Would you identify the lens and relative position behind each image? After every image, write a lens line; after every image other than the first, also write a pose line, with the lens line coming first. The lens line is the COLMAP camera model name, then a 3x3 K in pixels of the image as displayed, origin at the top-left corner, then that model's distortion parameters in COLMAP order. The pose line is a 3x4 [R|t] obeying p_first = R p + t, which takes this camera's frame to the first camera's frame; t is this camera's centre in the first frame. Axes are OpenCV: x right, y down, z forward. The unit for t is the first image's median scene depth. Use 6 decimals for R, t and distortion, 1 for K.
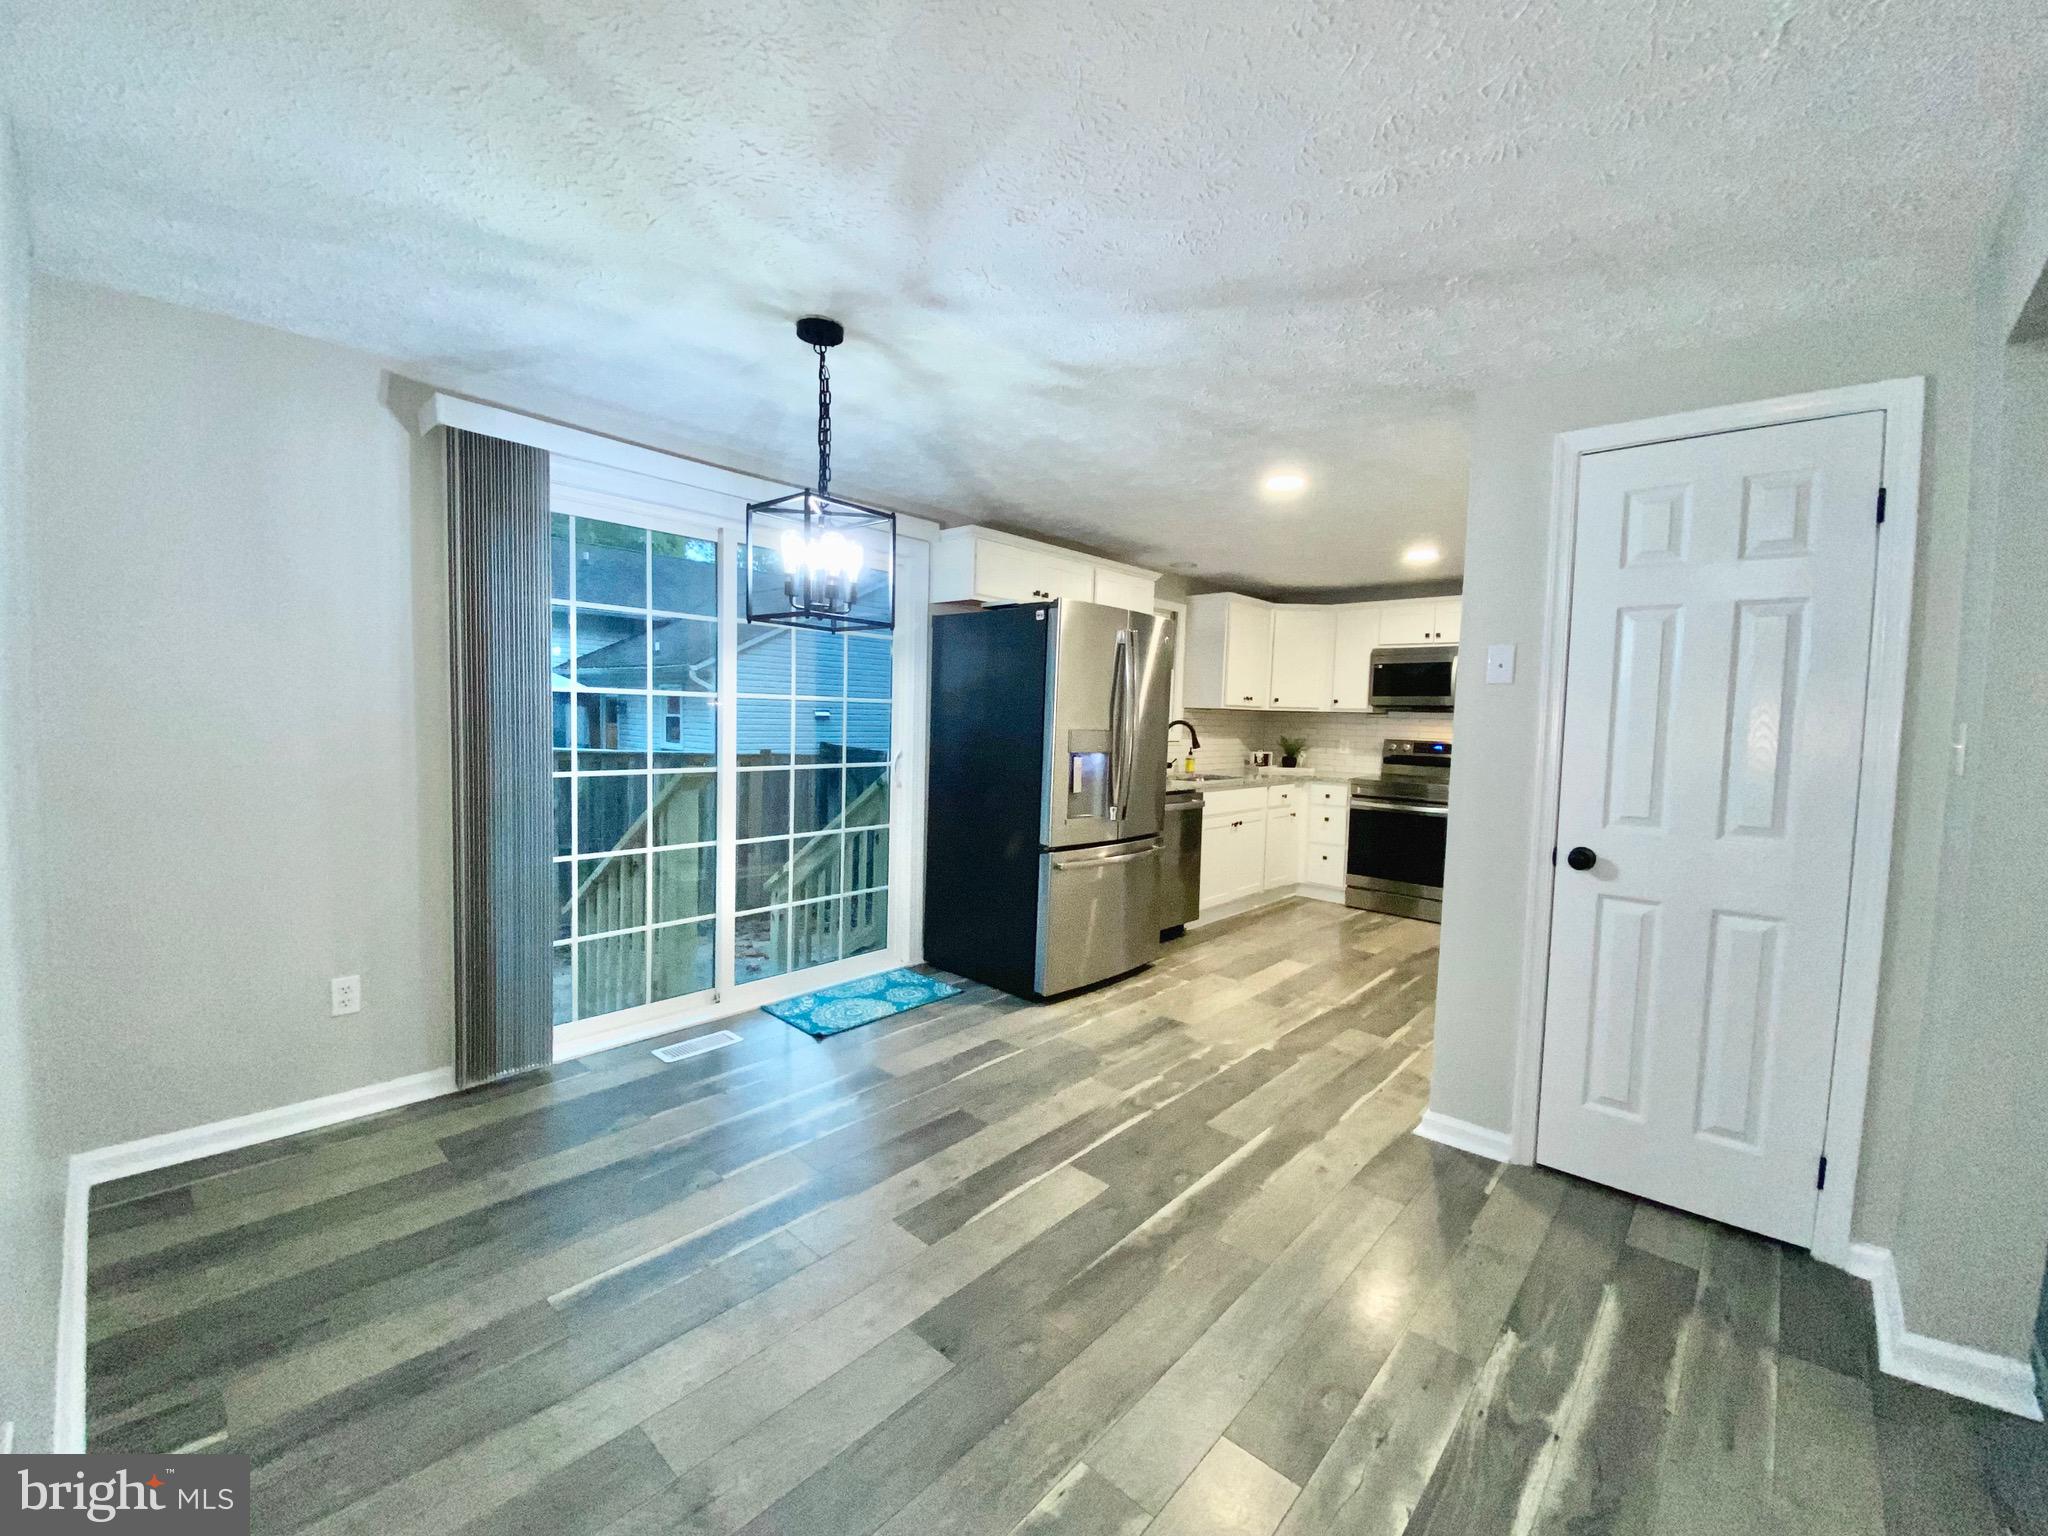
lens RADIAL K [[836.2, 0, 1025.5], [0, 836.2, 762.2], [0, 0, 1]] dist [0.017045, -0.021188]
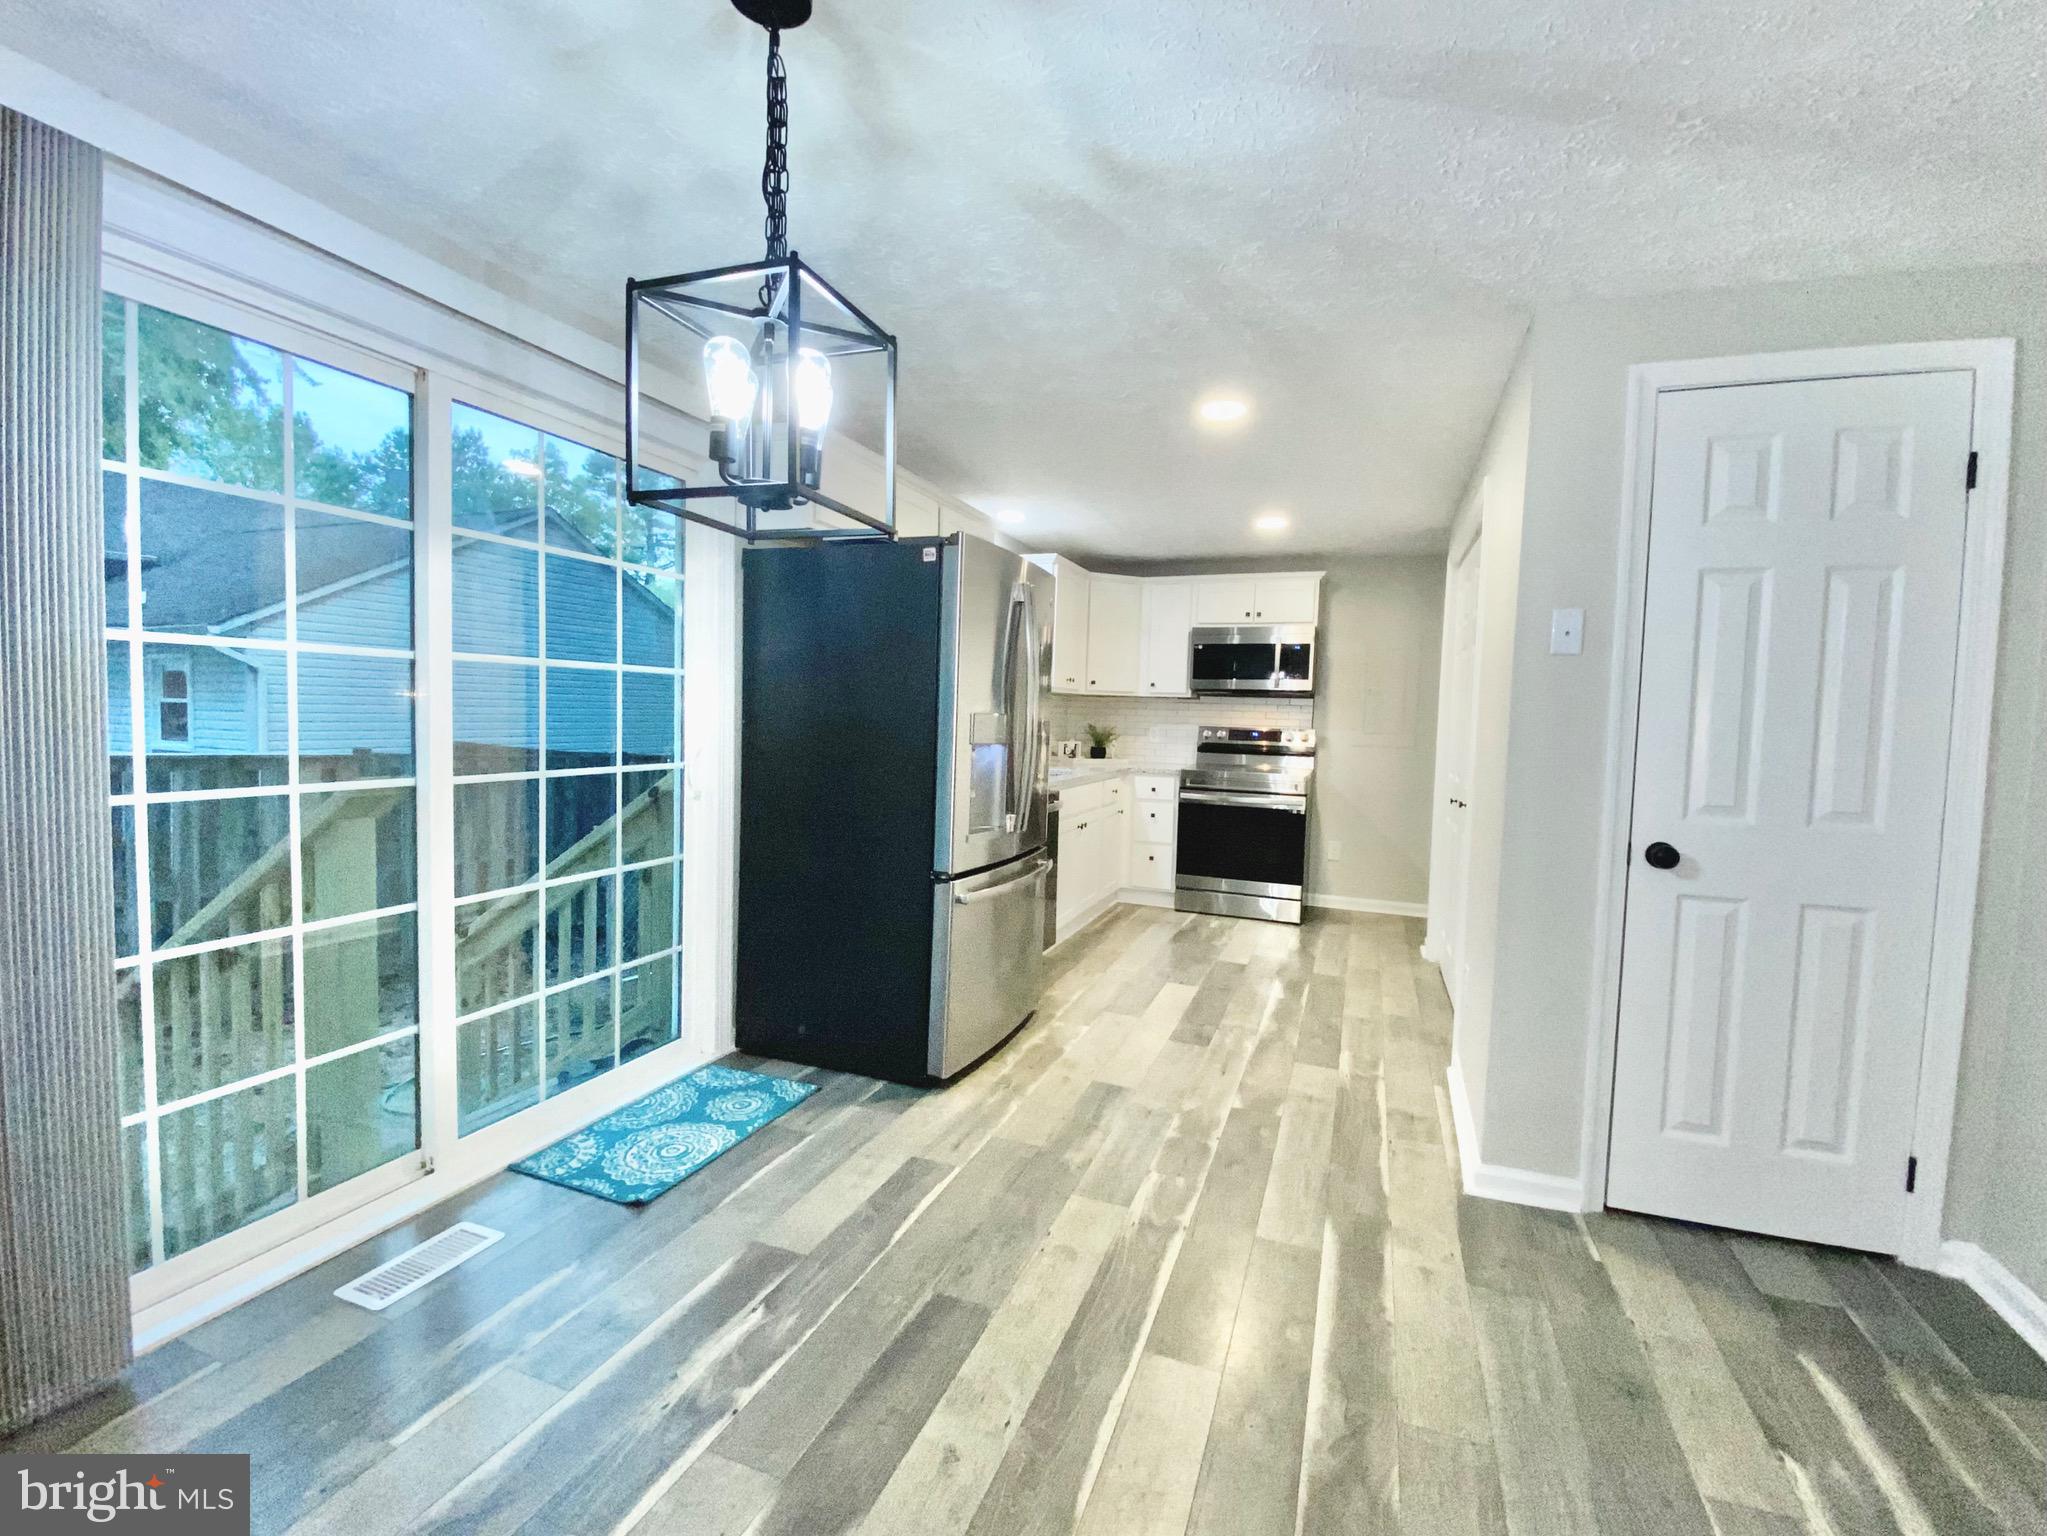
lens RADIAL K [[920.5, 0, 1029.9], [0, 920.5, 761.6], [0, 0, 1]] dist [0.018598, -0.022982]
pose [[0.929197, -0.021786, 0.368941, -0.205743], [0.019429, 0.999760, 0.010103, -0.003510], [-0.369073, -0.002219, 0.929398, 0.235723]]
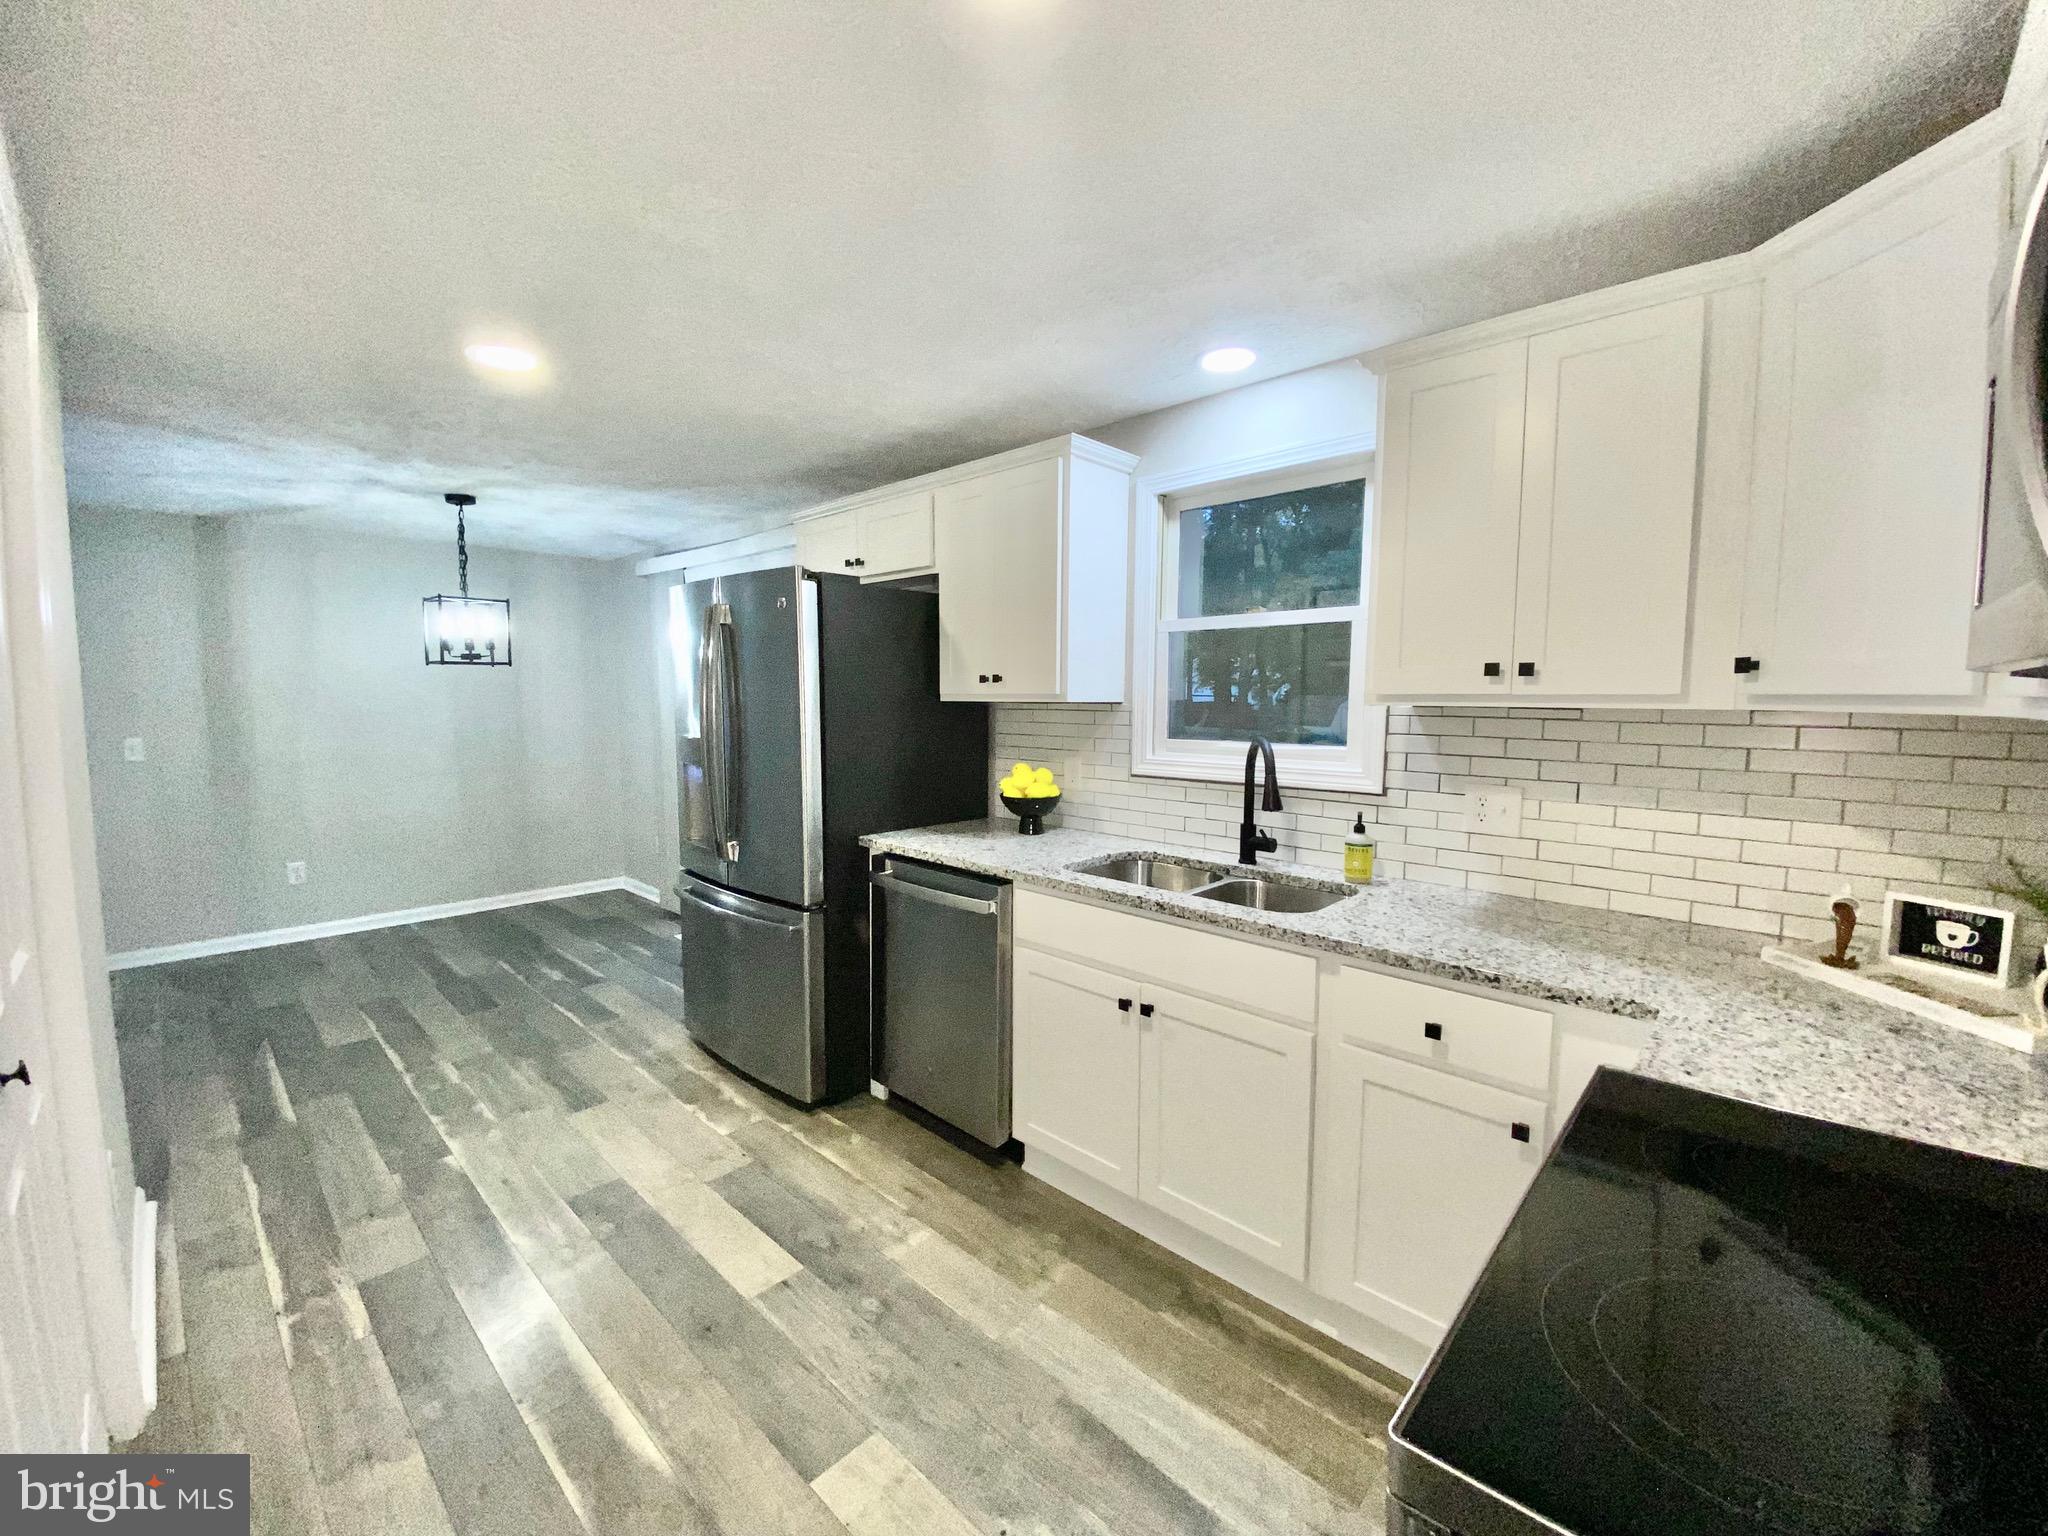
lens RADIAL K [[836.2, 0, 1025.5], [0, 836.2, 762.2], [0, 0, 1]] dist [0.017045, -0.021188]
pose [[-0.026373, 0.053899, -0.998198, 0.958354], [-0.065028, 0.996338, 0.055517, -0.087216], [0.997535, 0.066375, -0.022772, 1.435002]]
